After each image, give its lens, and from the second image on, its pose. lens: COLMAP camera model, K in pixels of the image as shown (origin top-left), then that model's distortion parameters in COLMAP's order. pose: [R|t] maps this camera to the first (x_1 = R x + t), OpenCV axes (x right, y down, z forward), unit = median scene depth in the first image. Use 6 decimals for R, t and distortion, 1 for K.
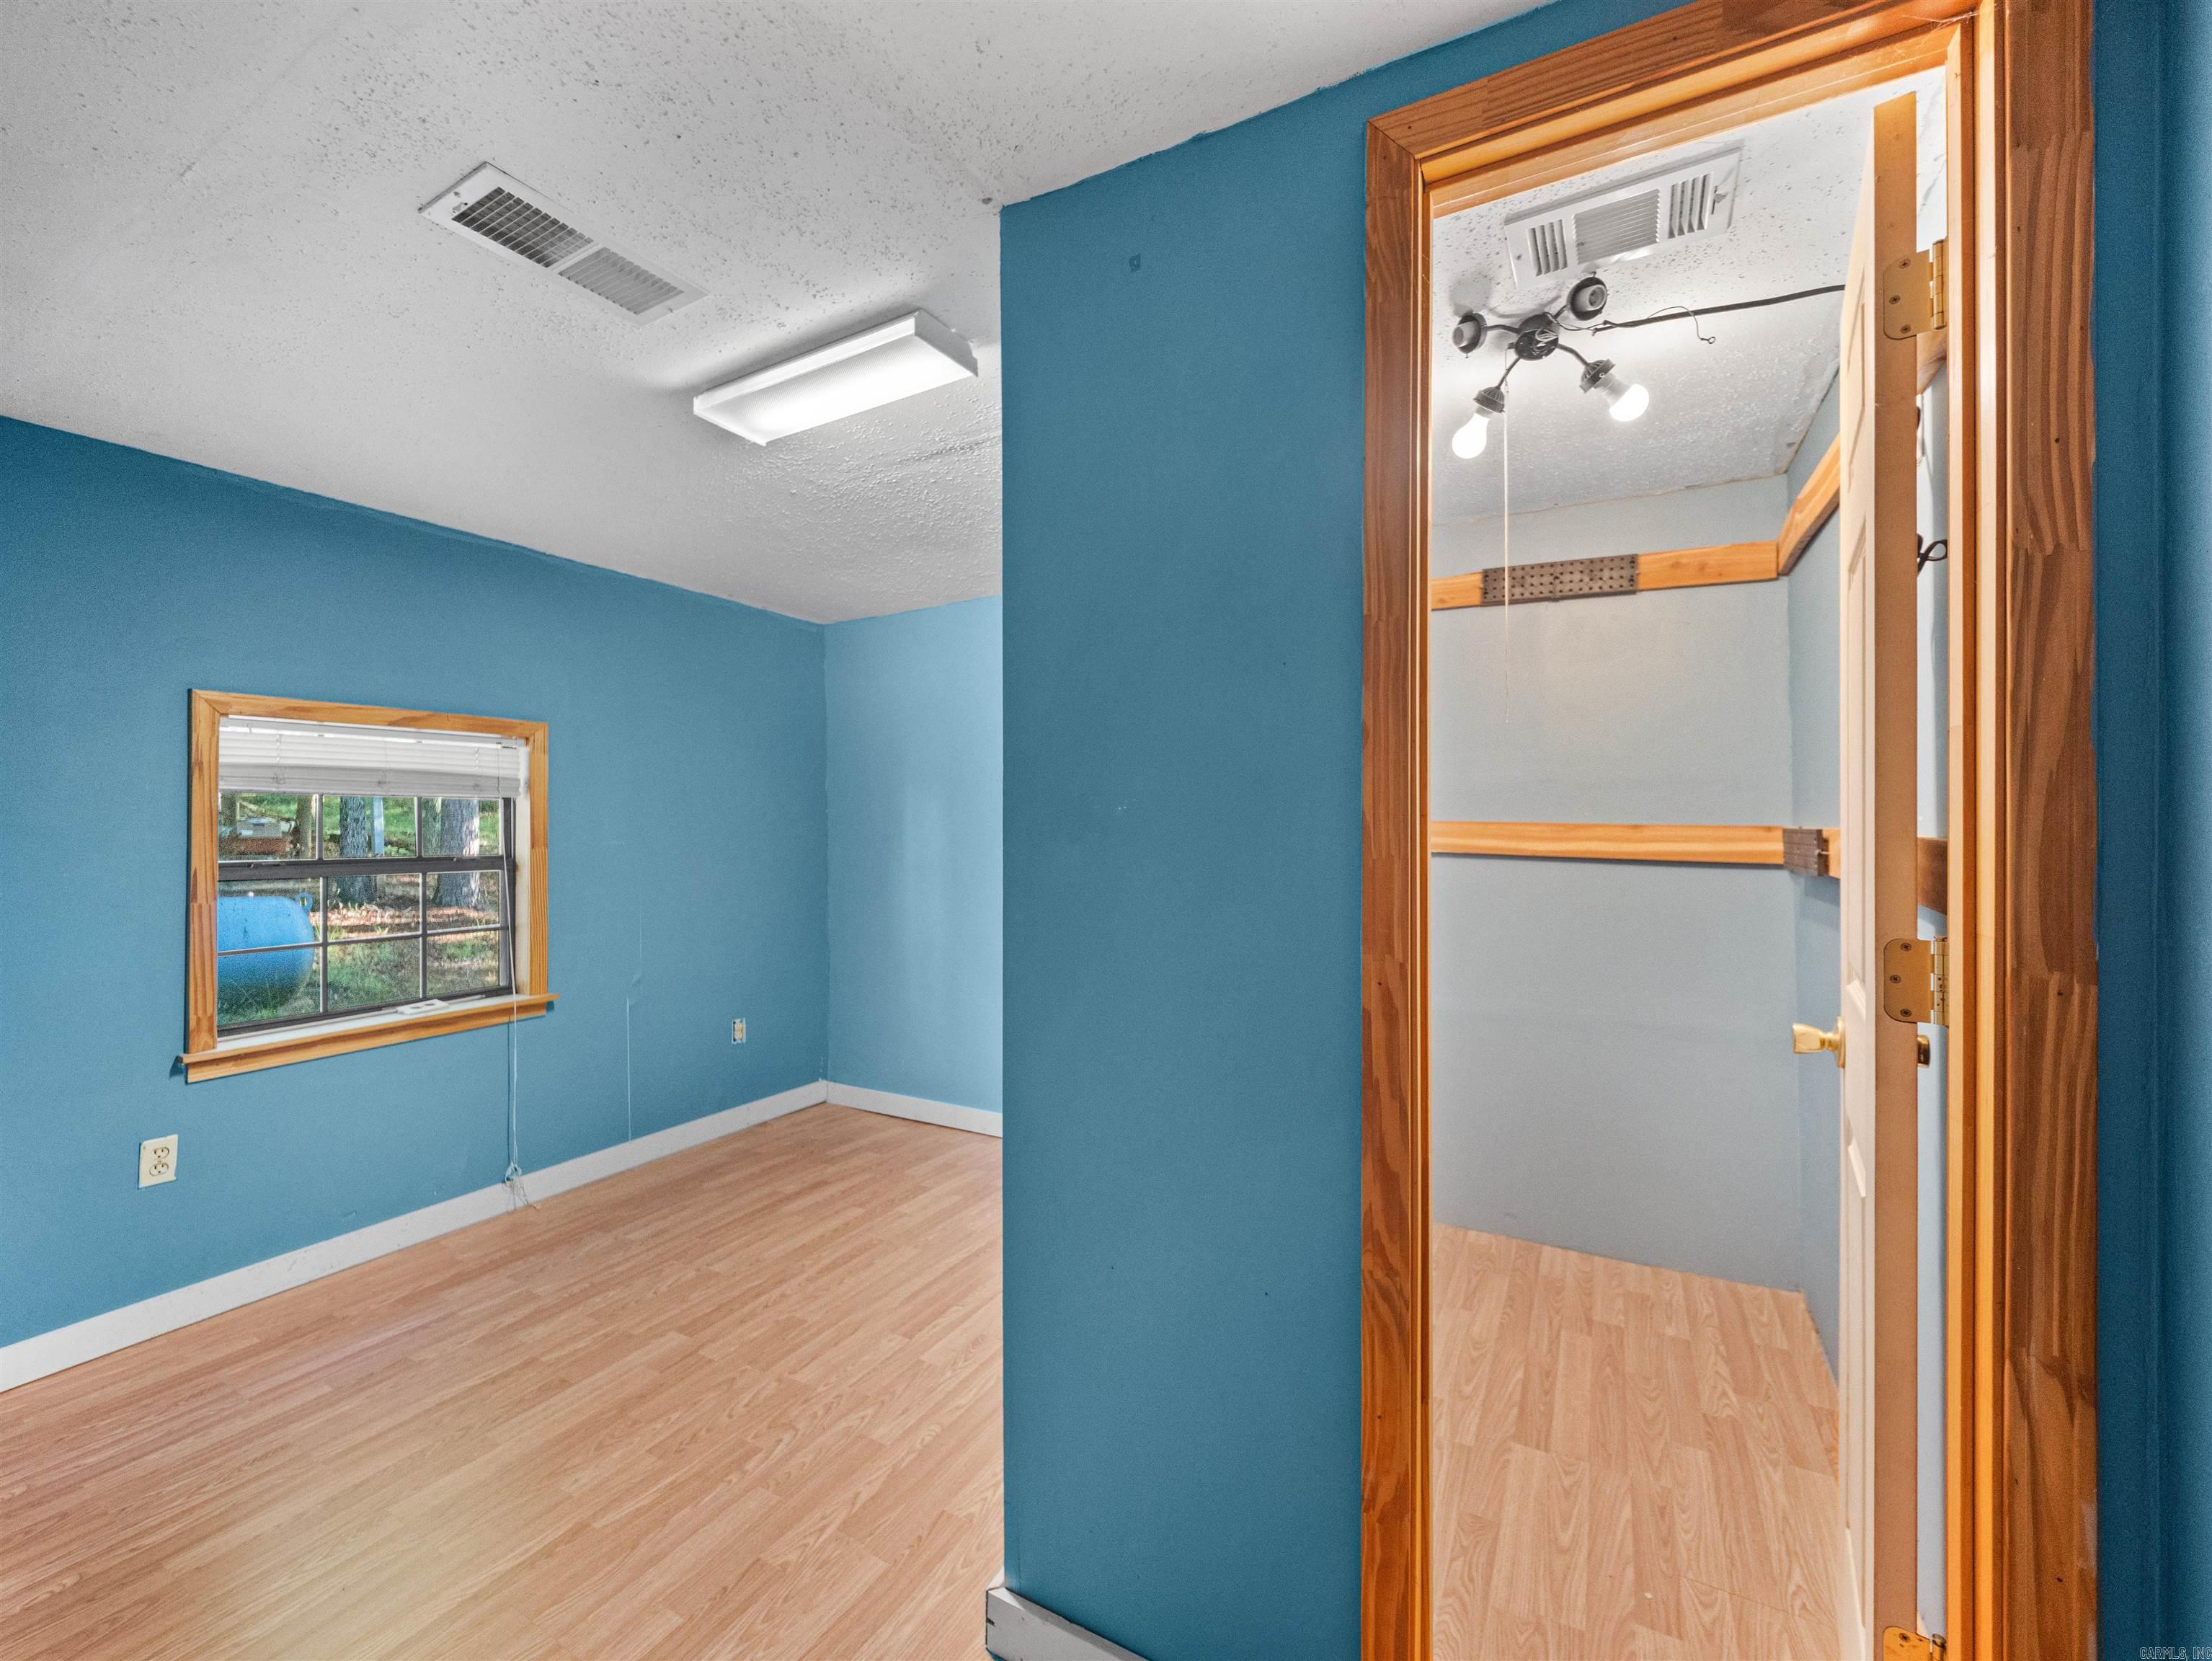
lens RADIAL K [[888.9, 0, 1105.3], [0, 888.9, 822.1], [0, 0, 1]] dist [0.010813, -0.008531]
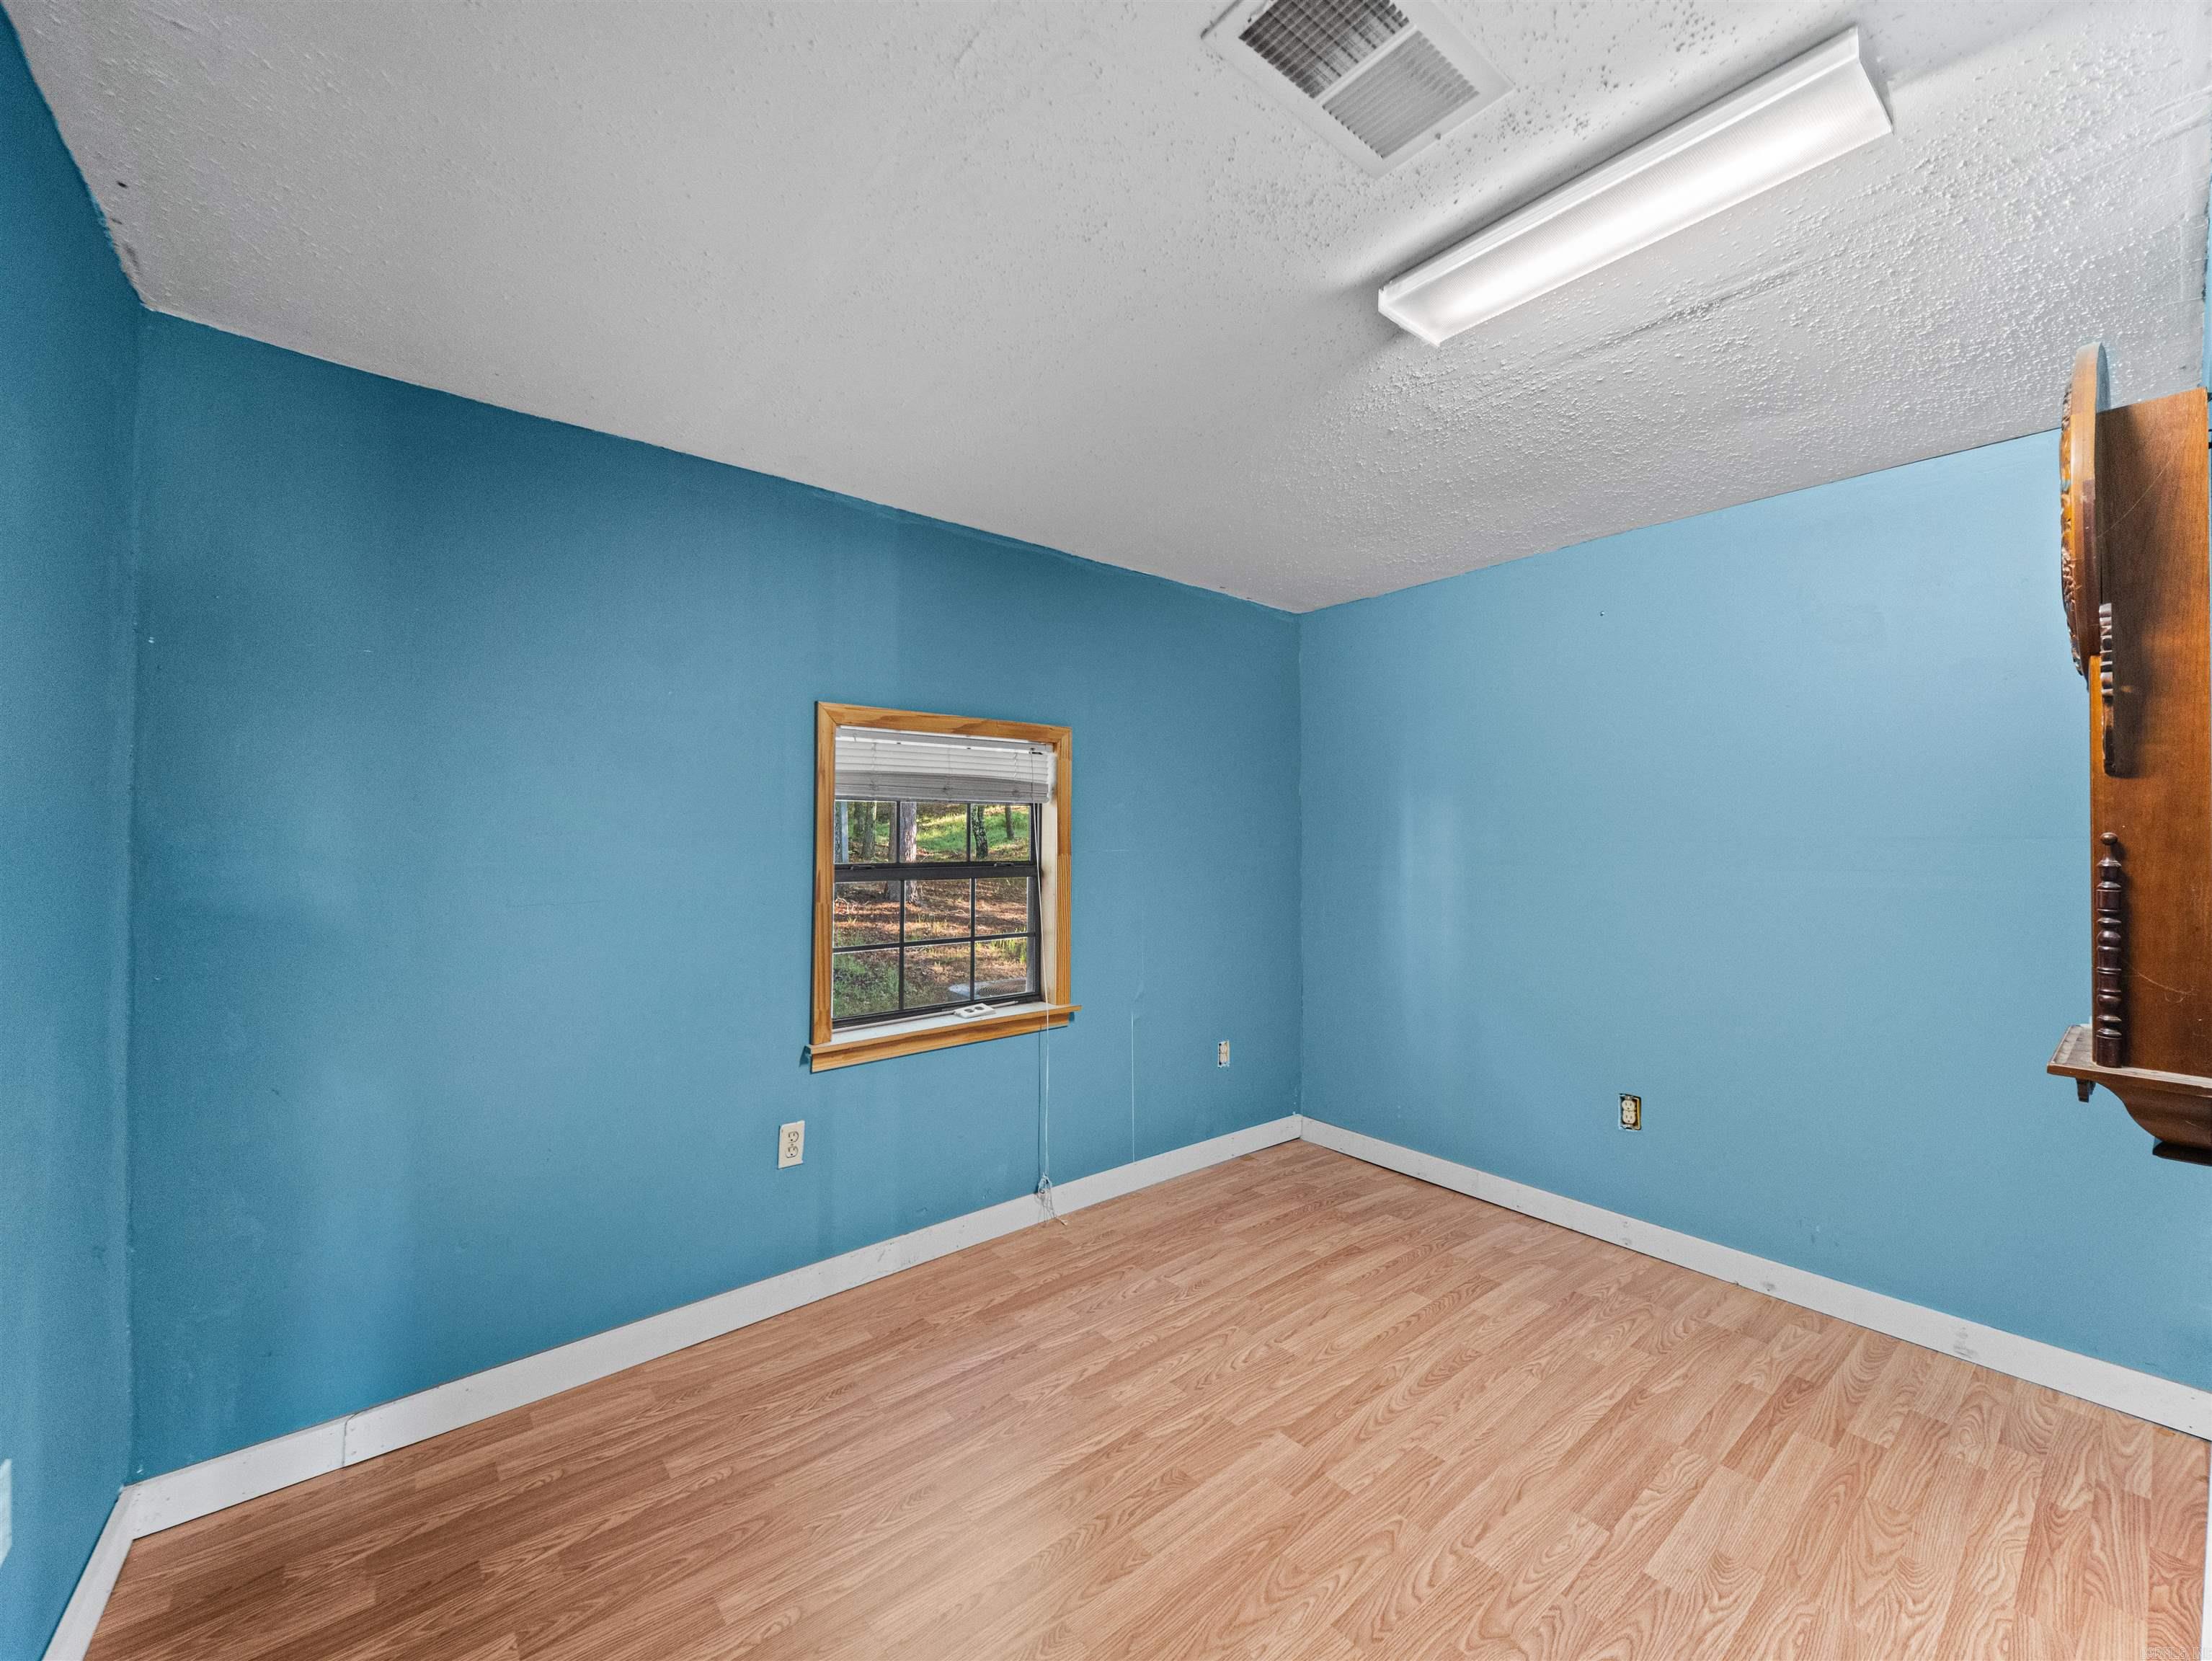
lens RADIAL K [[882.8, 0, 1080.7], [0, 882.8, 828.7], [0, 0, 1]] dist [0.013286, -0.007754]
pose [[0.924068, 0.005702, -0.382185, -0.274089], [-0.007013, 0.999973, -0.002036, 0.002157], [0.382163, 0.004562, 0.924084, 0.120323]]
